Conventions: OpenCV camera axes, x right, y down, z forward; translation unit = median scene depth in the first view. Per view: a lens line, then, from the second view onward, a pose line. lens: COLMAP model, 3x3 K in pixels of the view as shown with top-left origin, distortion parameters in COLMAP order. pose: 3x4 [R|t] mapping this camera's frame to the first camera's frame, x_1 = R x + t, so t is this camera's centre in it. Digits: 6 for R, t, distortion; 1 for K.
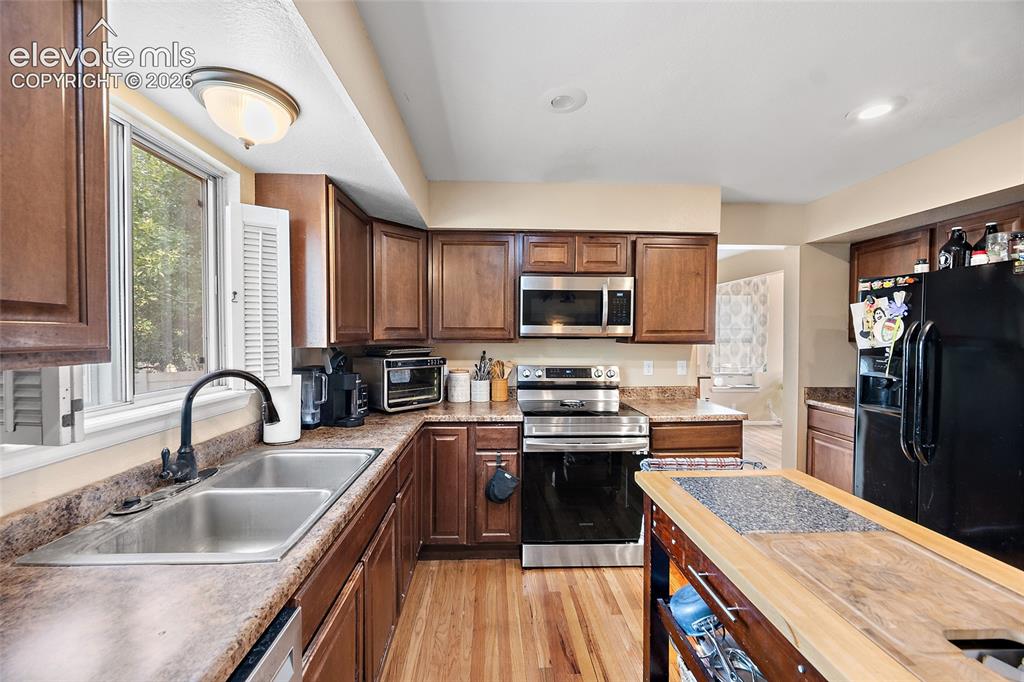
lens RADIAL K [[408.2, 0, 505.7], [0, 408.2, 343.2], [0, 0, 1]] dist [-0.002488, -0.000387]
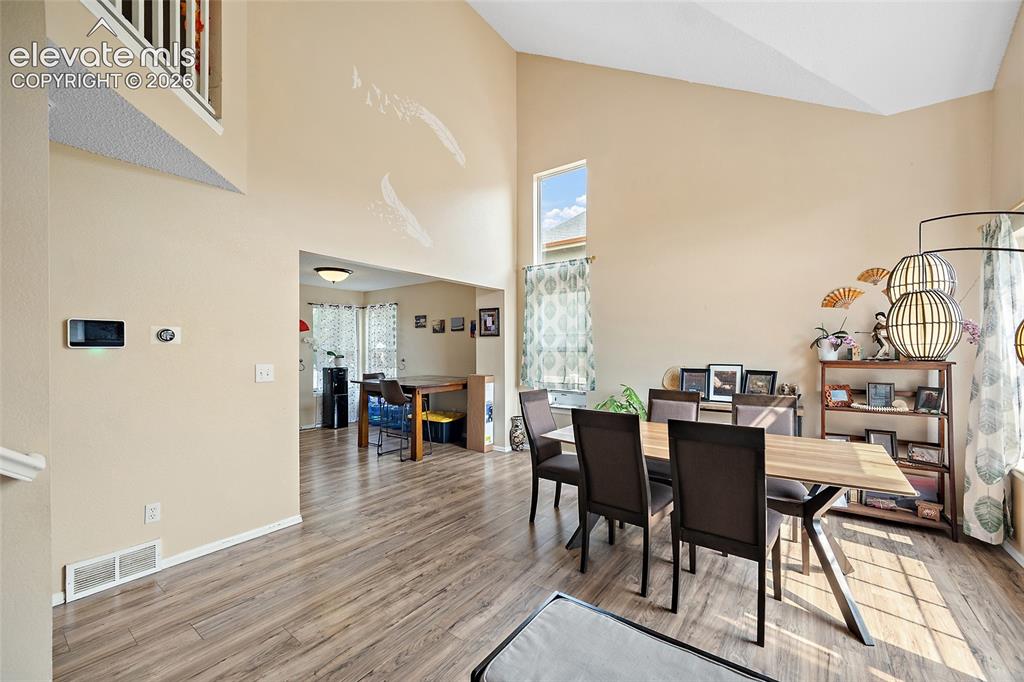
lens RADIAL K [[405.3, 0, 510.7], [0, 405.3, 342.0], [0, 0, 1]] dist [-0.000177, -0.000044]
pose [[0.777127, -0.014520, -0.629176, 2.520579], [-0.007384, 0.999455, -0.032185, 0.013670], [0.629300, 0.029657, 0.776596, 0.800174]]
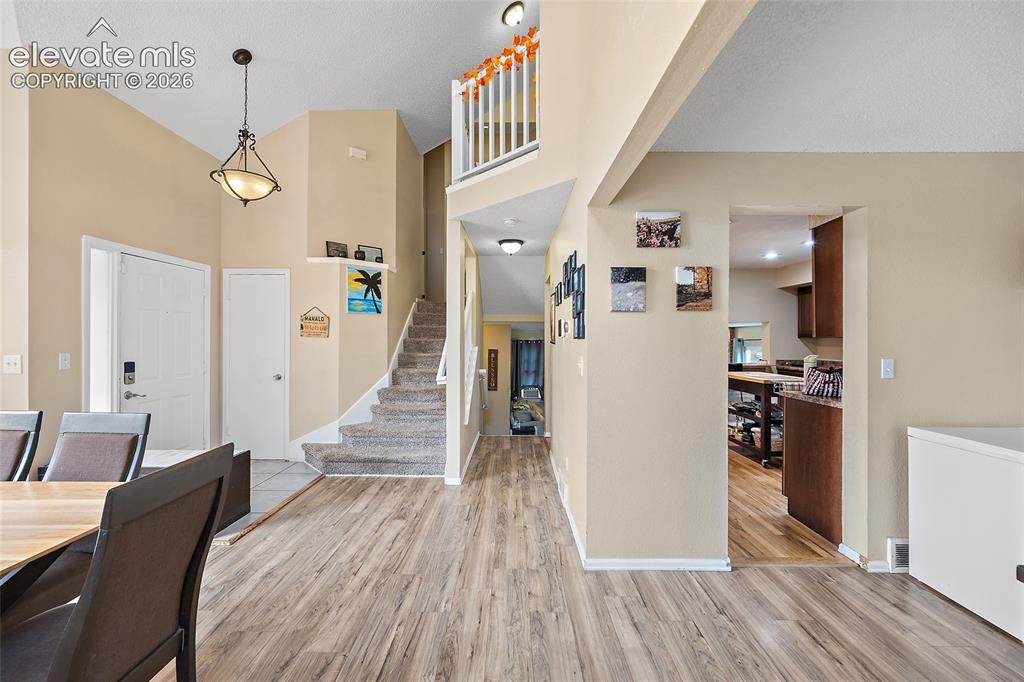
lens RADIAL K [[408.2, 0, 505.7], [0, 408.2, 343.2], [0, 0, 1]] dist [-0.002488, -0.000387]
pose [[-0.998122, -0.004388, 0.061108, 1.359978], [-0.002706, 0.999616, 0.027579, -0.011152], [-0.061206, 0.027362, -0.997750, 2.299889]]
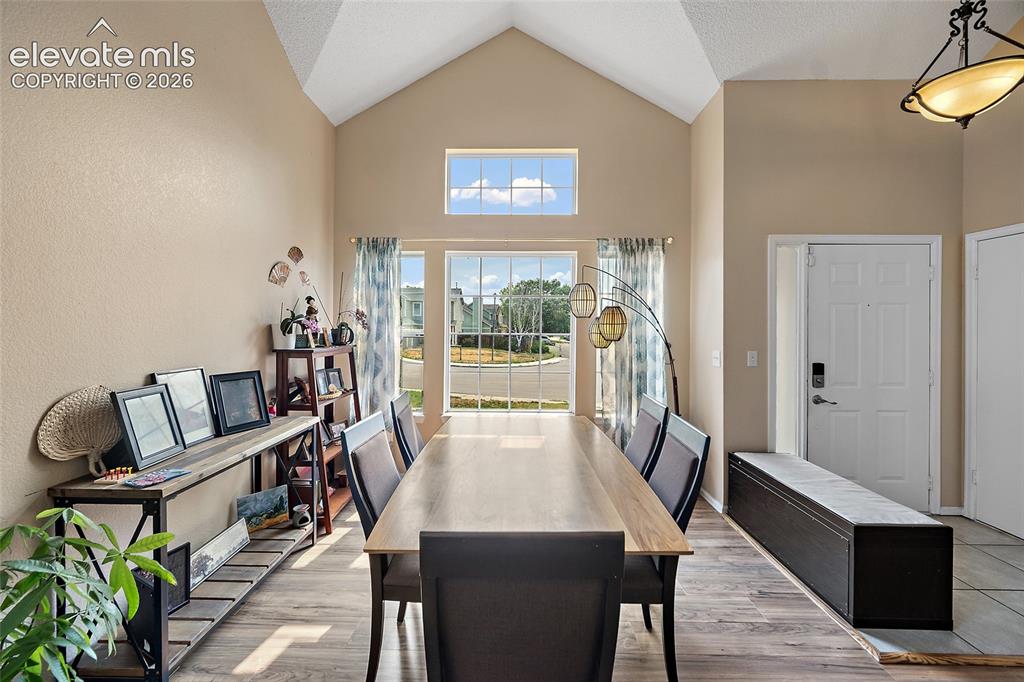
lens RADIAL K [[406.2, 0, 511.4], [0, 406.2, 327.7], [0, 0, 1]] dist [-0.000947, 0.000088]
pose [[0.058332, -0.004188, 0.998288, 1.420919], [0.013677, 0.999901, 0.003395, -0.031160], [-0.998204, 0.013456, 0.058383, 1.874595]]
